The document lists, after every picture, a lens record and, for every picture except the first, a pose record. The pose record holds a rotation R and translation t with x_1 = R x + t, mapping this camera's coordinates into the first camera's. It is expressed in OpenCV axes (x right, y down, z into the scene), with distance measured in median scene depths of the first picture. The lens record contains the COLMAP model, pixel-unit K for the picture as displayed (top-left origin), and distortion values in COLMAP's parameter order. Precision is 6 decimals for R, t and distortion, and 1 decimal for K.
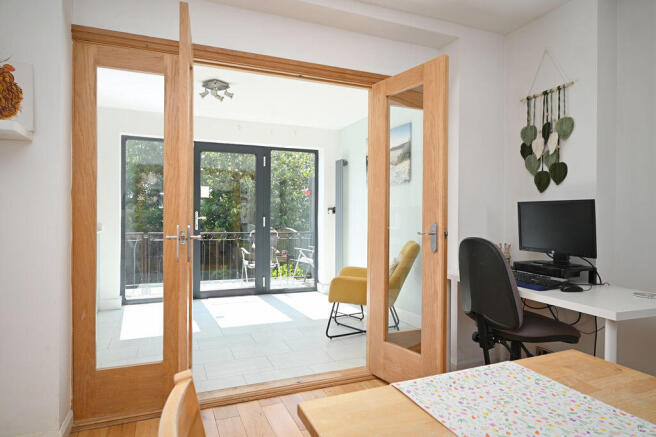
lens RADIAL K [[377.8, 0, 331.4], [0, 377.8, 214.3], [0, 0, 1]] dist [-0.004676, -0.001739]
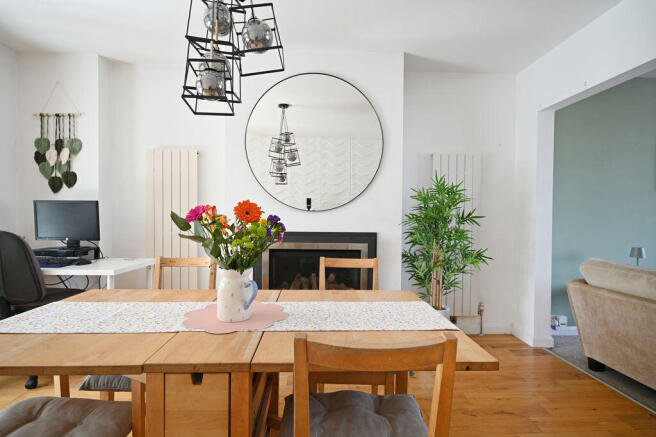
lens RADIAL K [[331.9, 0, 329.9], [0, 331.9, 216.4], [0, 0, 1]] dist [0.002835, 0.000100]
pose [[0.333342, -0.024958, 0.942476, -0.197007], [-0.008930, 0.999521, 0.029627, -0.022035], [-0.942764, -0.018293, 0.332959, -0.252499]]
